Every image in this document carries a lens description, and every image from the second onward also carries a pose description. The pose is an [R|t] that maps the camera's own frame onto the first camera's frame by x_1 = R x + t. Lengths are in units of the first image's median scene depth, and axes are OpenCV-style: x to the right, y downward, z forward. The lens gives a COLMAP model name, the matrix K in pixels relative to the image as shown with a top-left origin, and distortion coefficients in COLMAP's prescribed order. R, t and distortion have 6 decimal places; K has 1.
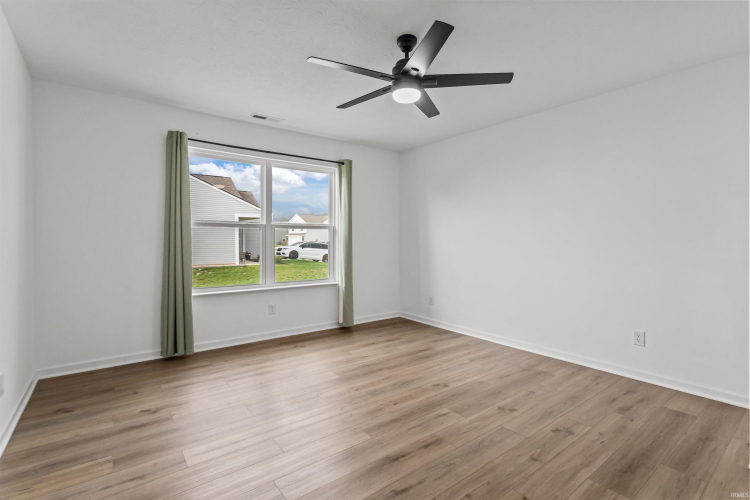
lens RADIAL K [[352.7, 0, 375.0], [0, 352.7, 242.7], [0, 0, 1]] dist [0.001094, -0.000619]
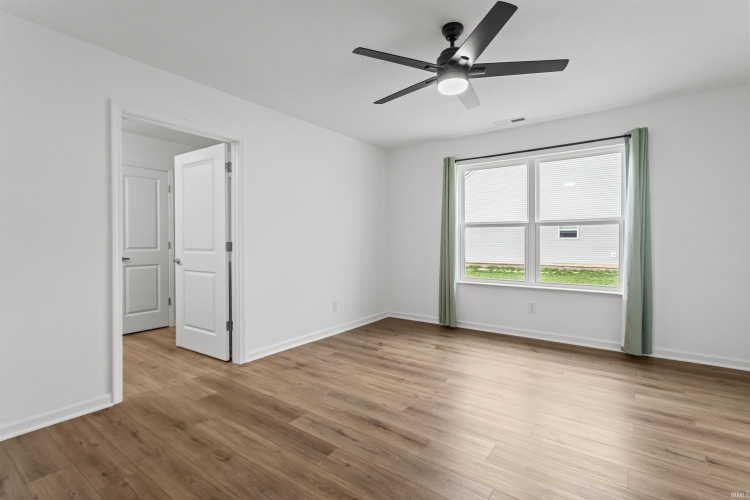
lens RADIAL K [[358.3, 0, 373.6], [0, 358.3, 237.9], [0, 0, 1]] dist [0.002562, -0.000017]
pose [[0.273191, -0.001371, -0.961959, 0.669029], [0.004739, 0.999989, -0.000079, -0.013726], [0.961948, -0.004537, 0.273195, 0.356943]]
